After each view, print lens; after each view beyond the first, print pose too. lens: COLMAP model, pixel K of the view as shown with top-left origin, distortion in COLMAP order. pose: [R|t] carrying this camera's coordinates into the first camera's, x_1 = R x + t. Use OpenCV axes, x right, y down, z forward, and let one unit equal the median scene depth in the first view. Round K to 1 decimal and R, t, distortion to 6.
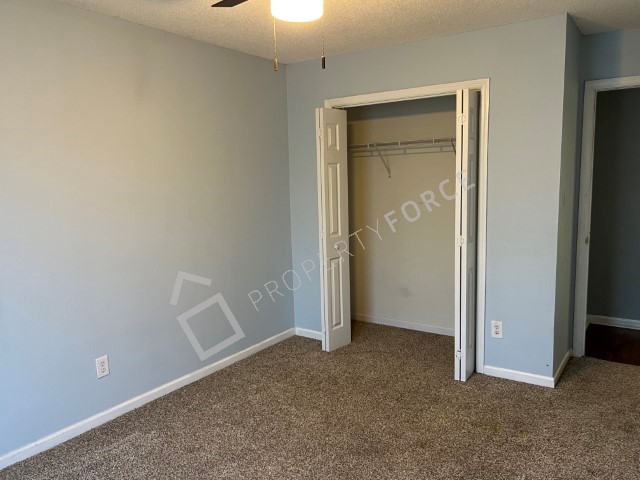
lens RADIAL K [[505.3, 0, 300.8], [0, 505.3, 242.7], [0, 0, 1]] dist [0.078737, -0.082399]
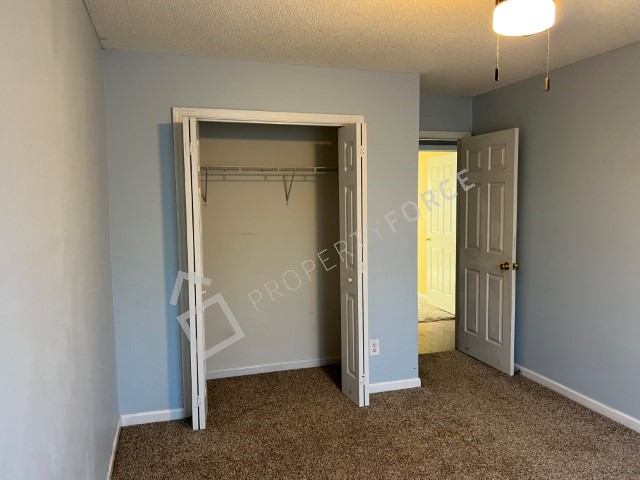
lens RADIAL K [[505.3, 0, 321.7], [0, 505.3, 240.4], [0, 0, 1]] dist [0.078737, -0.082399]
pose [[0.601256, -0.039287, 0.798090, -0.493416], [0.100538, 0.994573, -0.026783, -0.034563], [-0.792706, 0.096342, 0.601943, 0.399025]]
